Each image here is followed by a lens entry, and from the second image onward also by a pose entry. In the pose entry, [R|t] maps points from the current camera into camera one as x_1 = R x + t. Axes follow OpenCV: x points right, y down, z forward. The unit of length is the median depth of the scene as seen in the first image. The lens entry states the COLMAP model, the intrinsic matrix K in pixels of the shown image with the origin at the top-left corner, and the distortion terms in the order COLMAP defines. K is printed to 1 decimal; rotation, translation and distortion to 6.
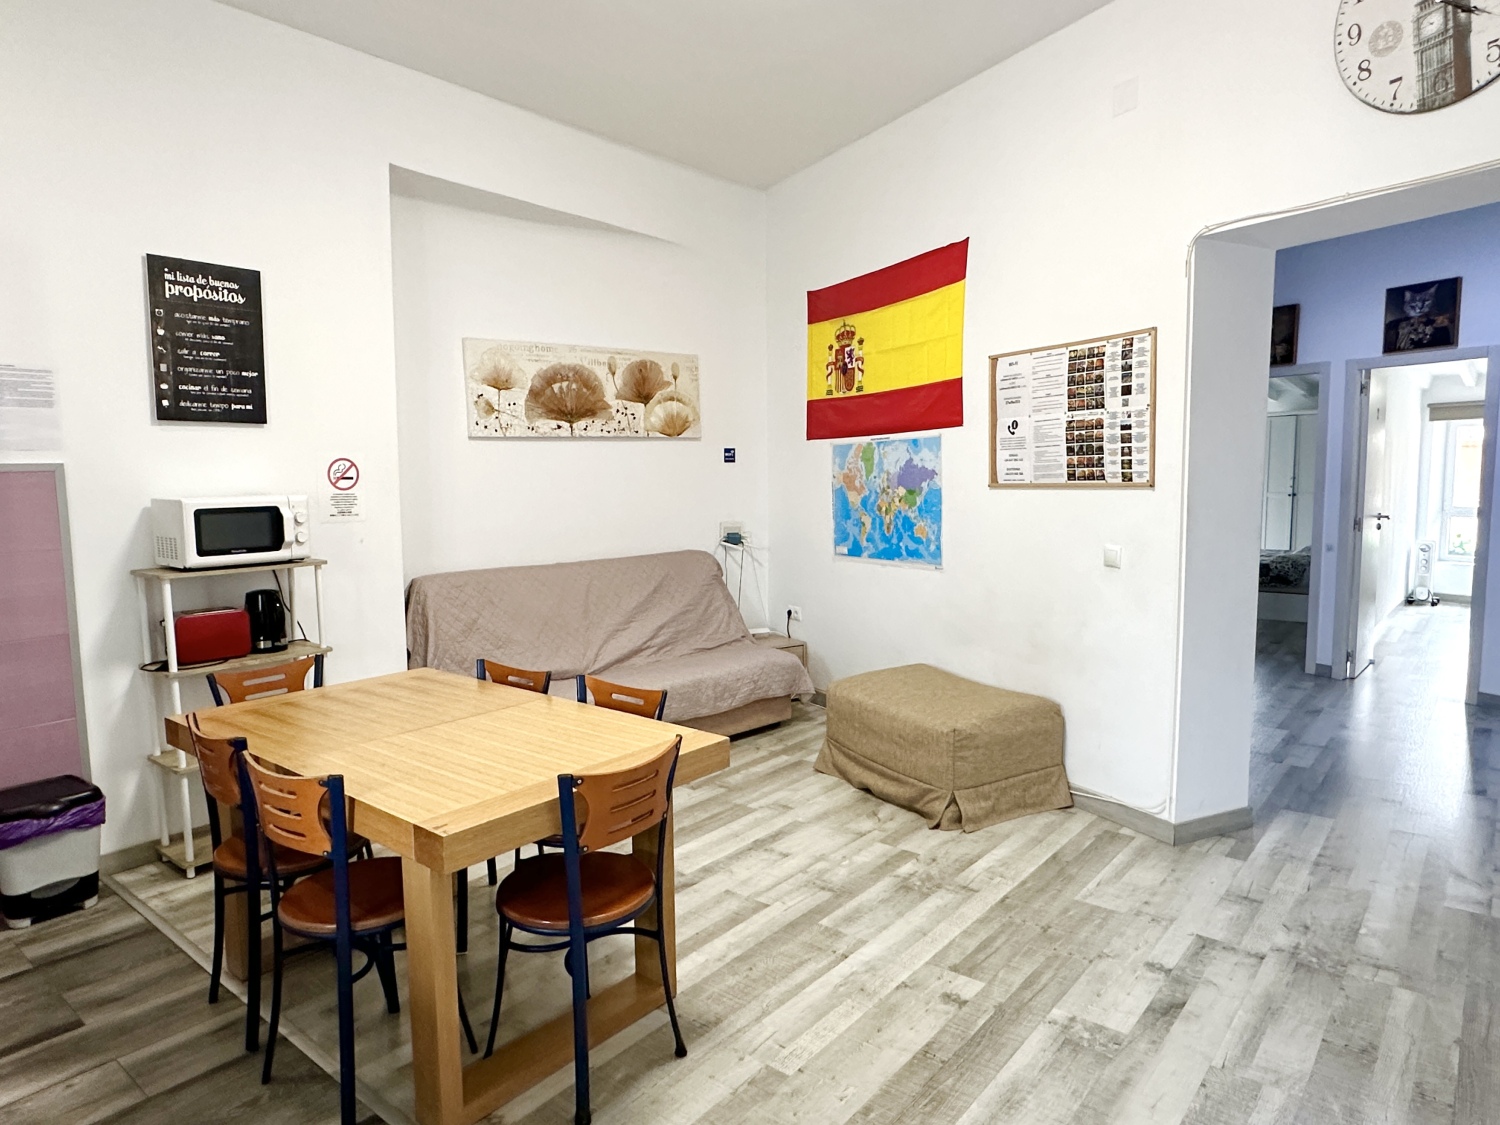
lens RADIAL K [[933.4, 0, 750.0], [0, 933.4, 562.5], [0, 0, 1]] dist [-0.000109, -0.000308]
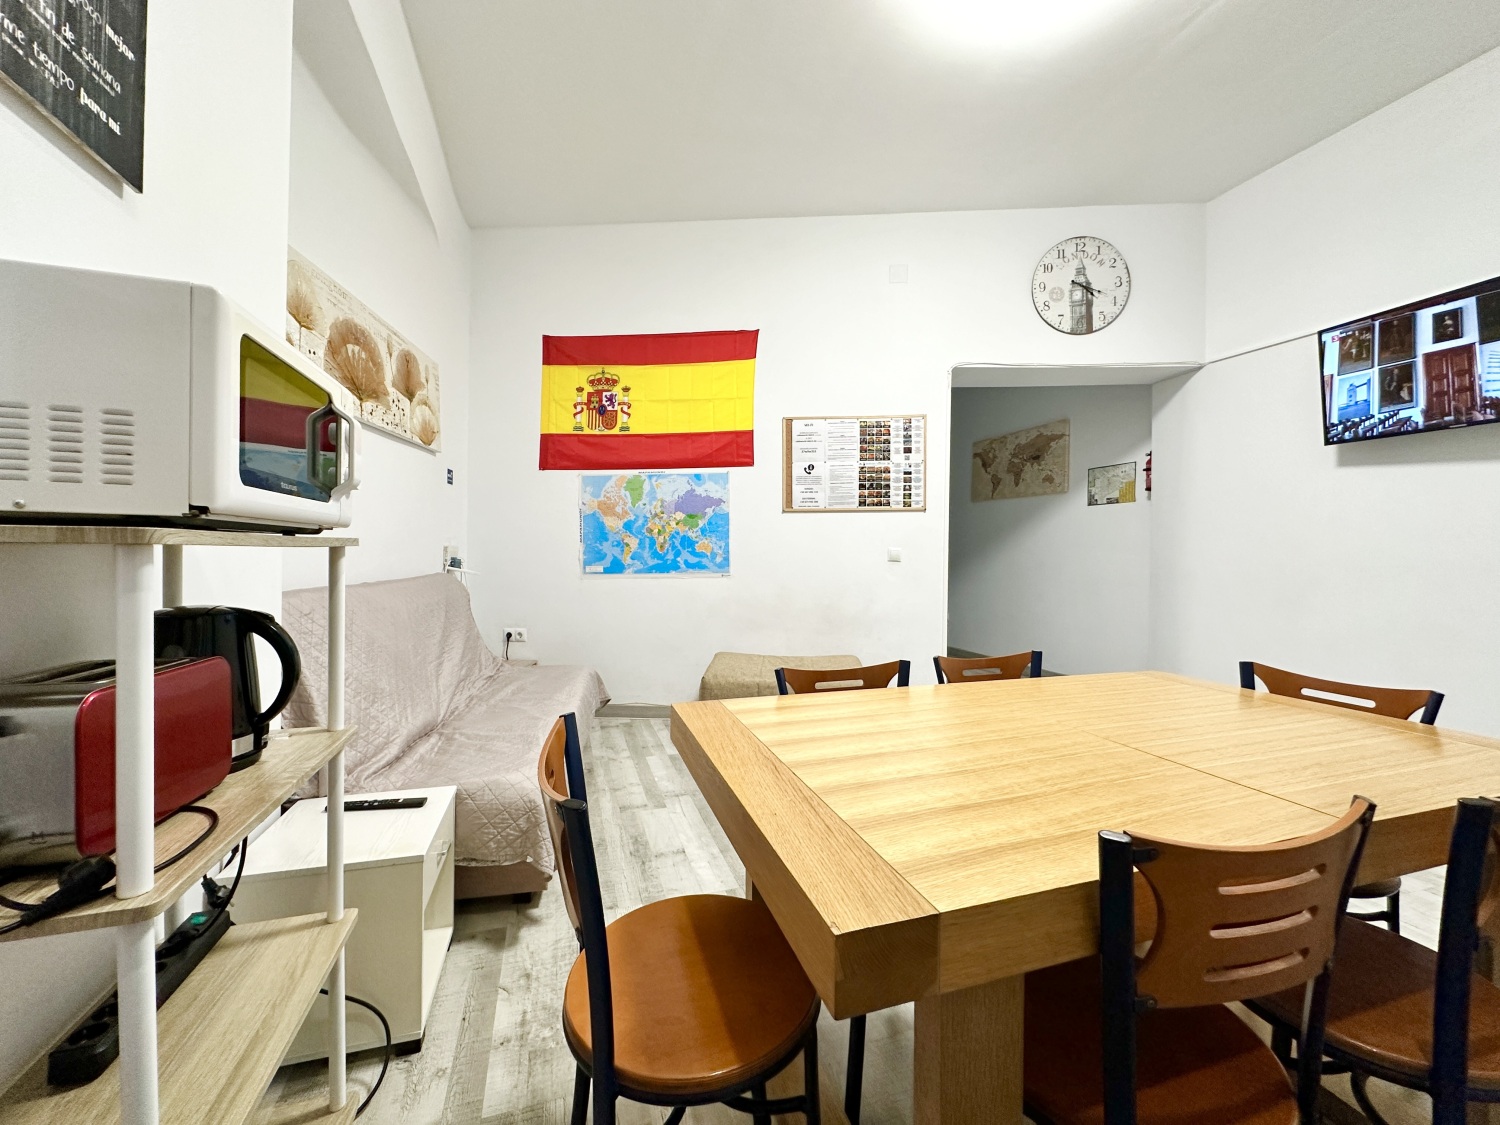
lens RADIAL K [[598.0, 0, 750.0], [0, 598.0, 562.5], [0, 0, 1]] dist [-0.004649, 0.000227]
pose [[0.540516, 0.002288, 0.841331, -0.517501], [0.069340, 0.996473, -0.047258, 0.032817], [-0.838471, 0.083882, 0.538451, 0.579648]]
